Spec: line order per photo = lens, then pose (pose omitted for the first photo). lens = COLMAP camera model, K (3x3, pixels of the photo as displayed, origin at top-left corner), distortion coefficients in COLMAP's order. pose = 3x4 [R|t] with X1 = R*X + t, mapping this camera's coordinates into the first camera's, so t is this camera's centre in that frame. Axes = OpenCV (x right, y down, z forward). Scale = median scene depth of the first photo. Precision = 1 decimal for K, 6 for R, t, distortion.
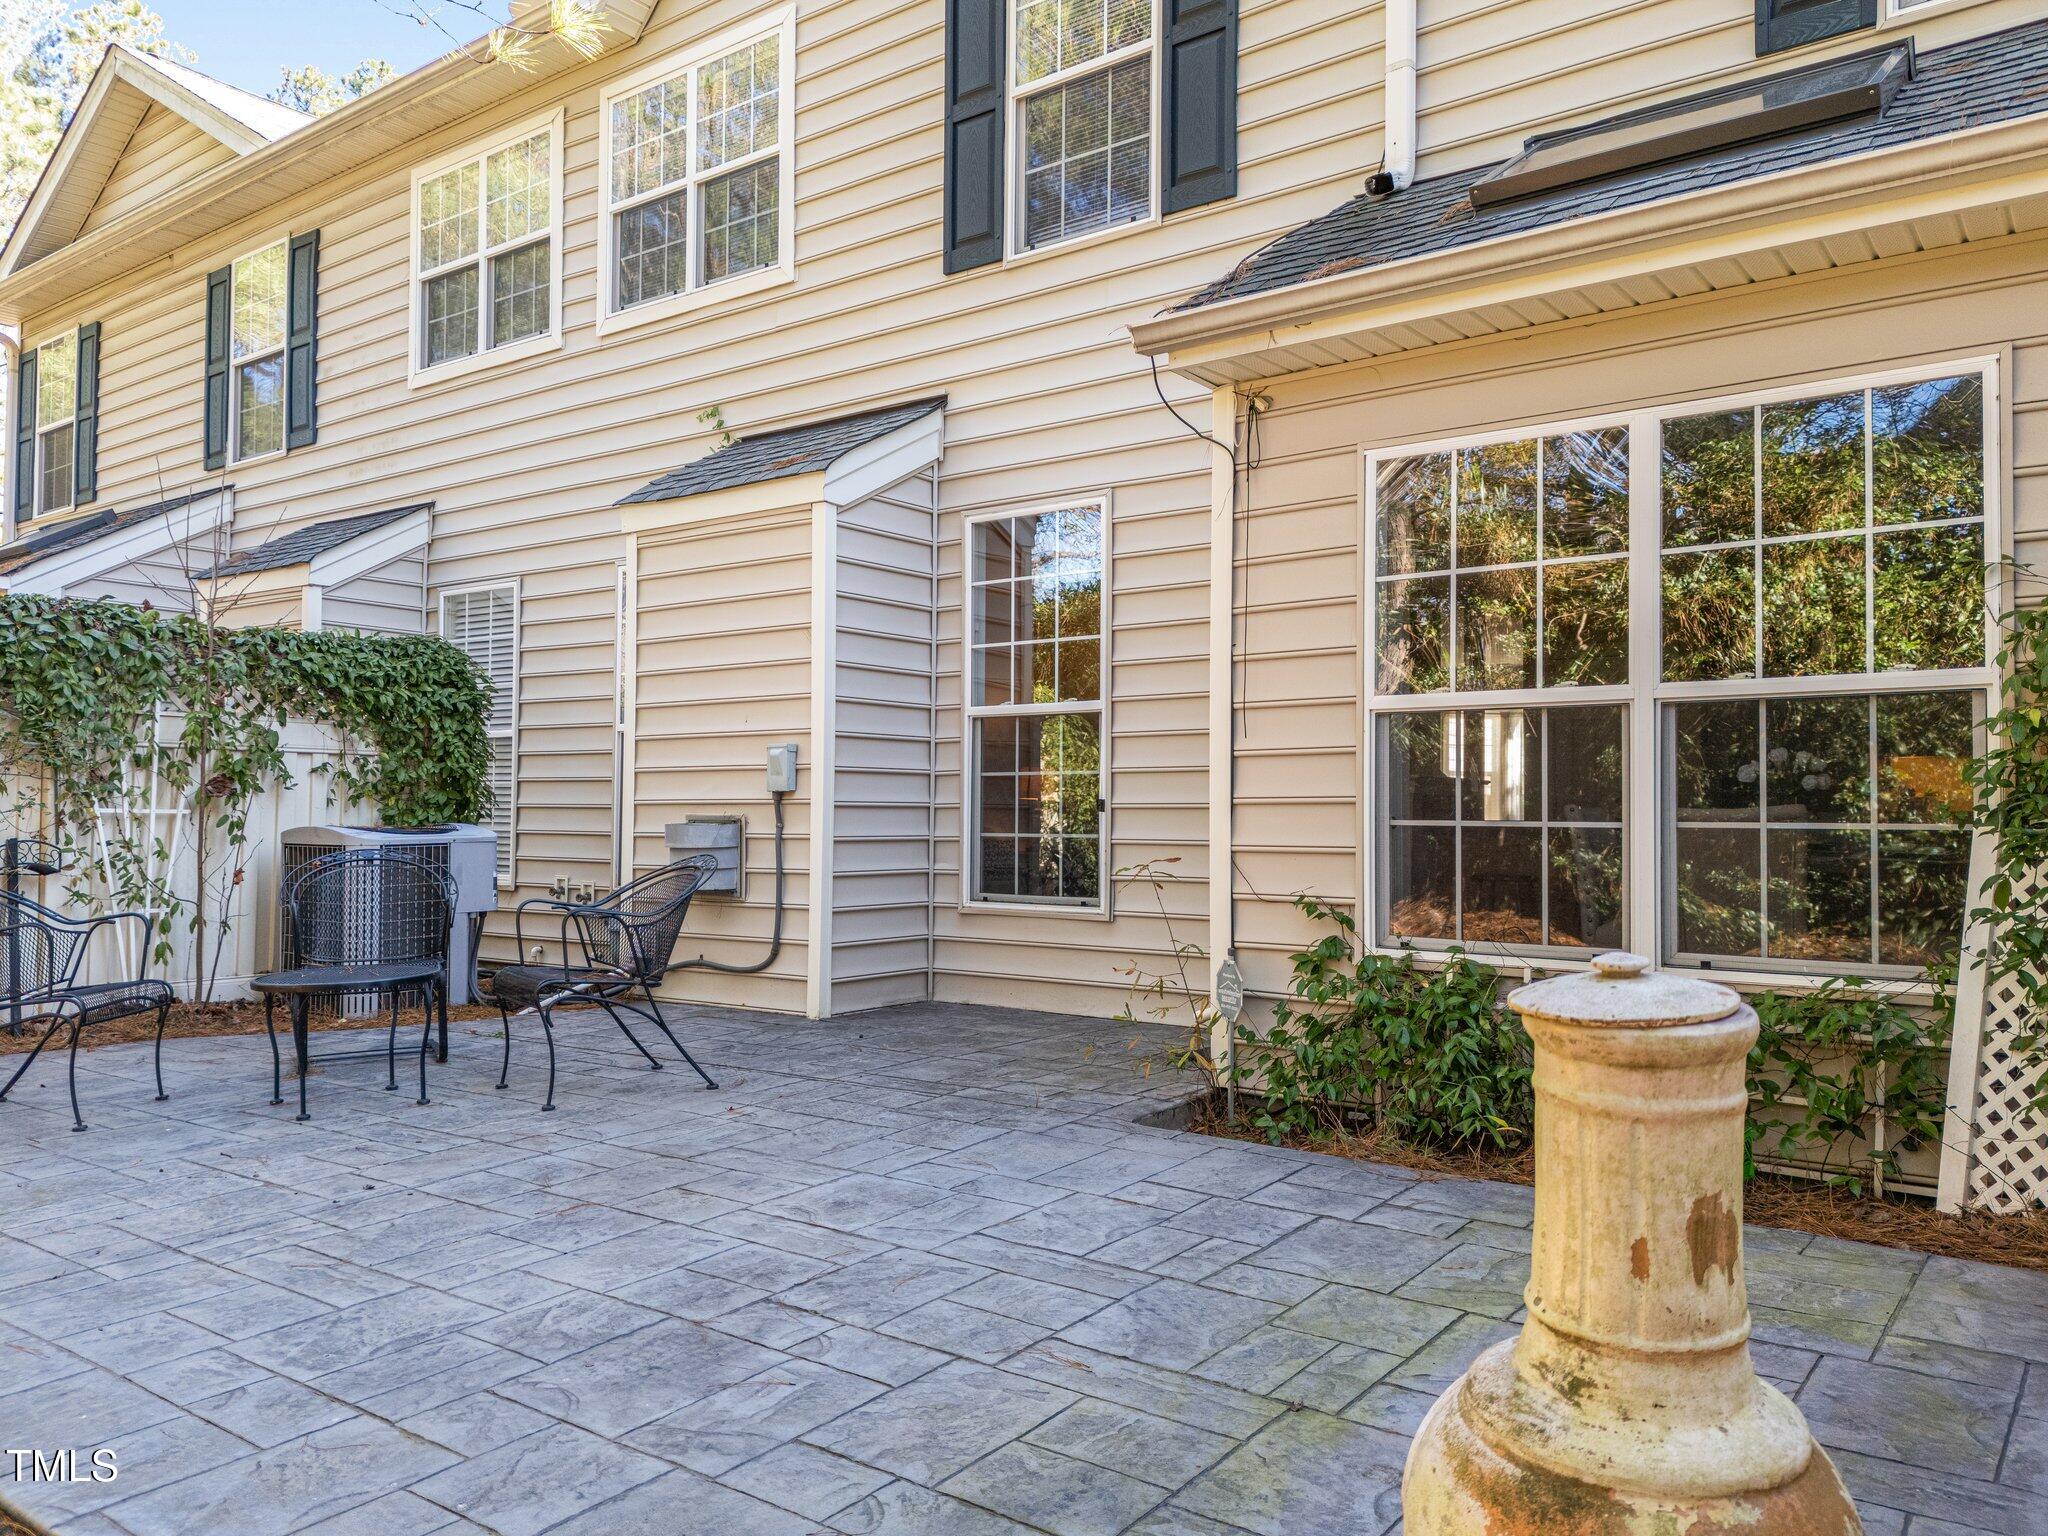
lens RADIAL K [[1478.4, 0, 1024.0], [0, 1478.4, 768.0], [0, 0, 1]] dist [0.058843, -0.058745]
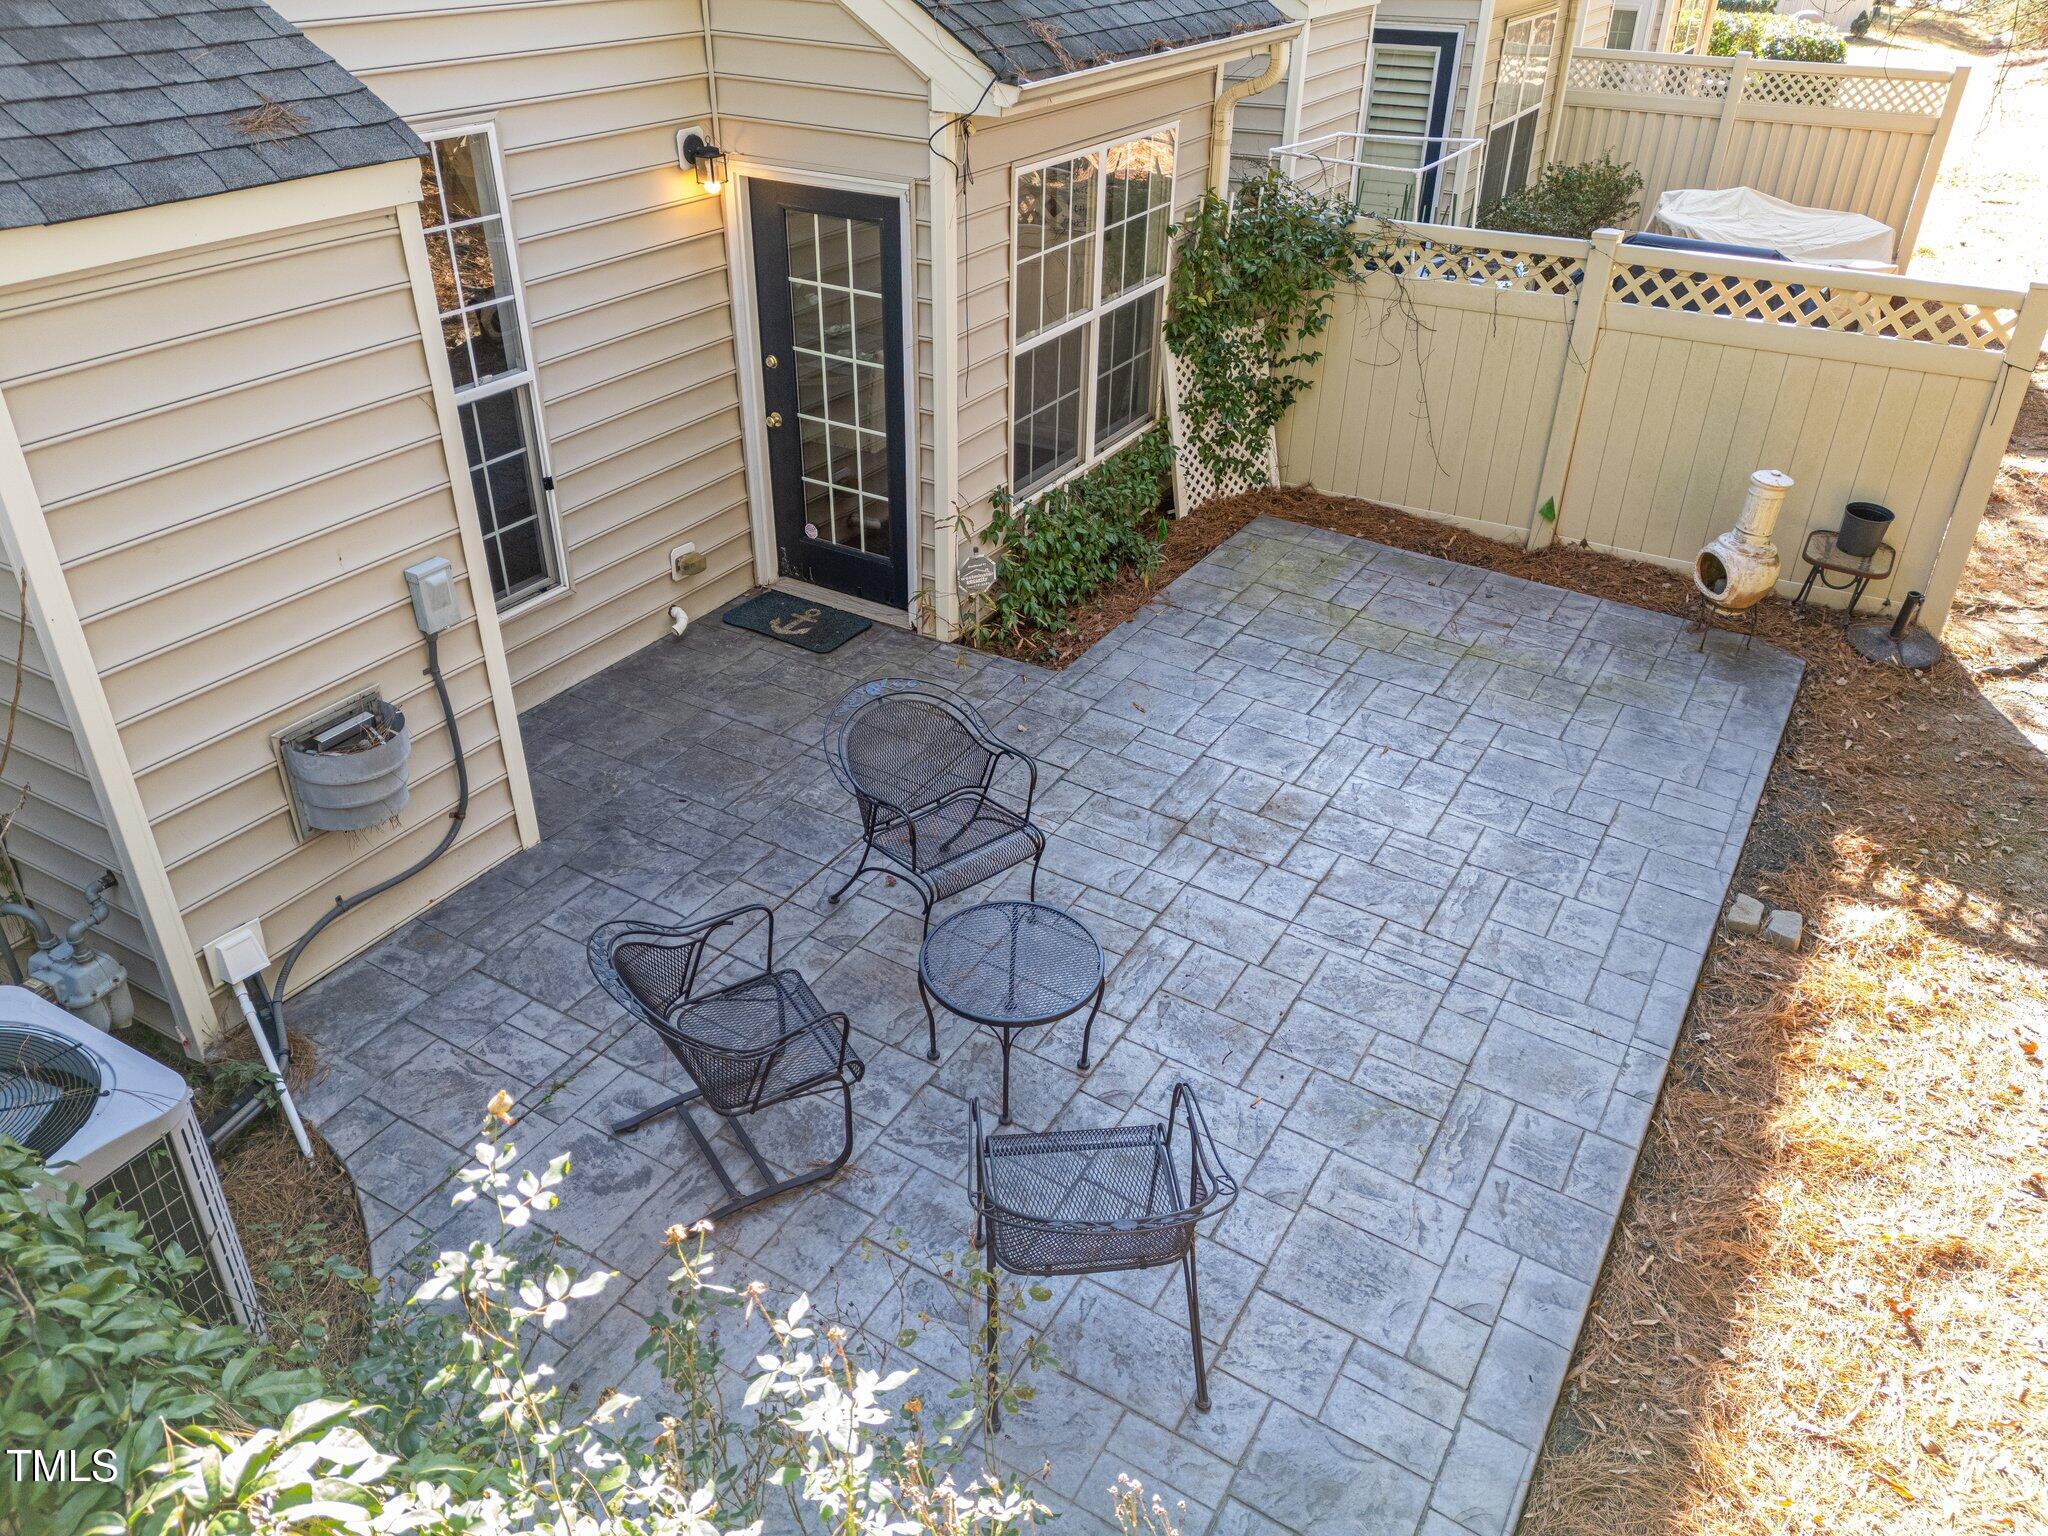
lens RADIAL K [[1478.4, 0, 1024.0], [0, 1478.4, 768.0], [0, 0, 1]] dist [0.058843, -0.058745]
pose [[-0.097939, -0.523727, 0.846238, -1.154786], [-0.039935, 0.851709, 0.522491, -0.433466], [-0.994391, 0.017378, -0.104331, 1.078787]]
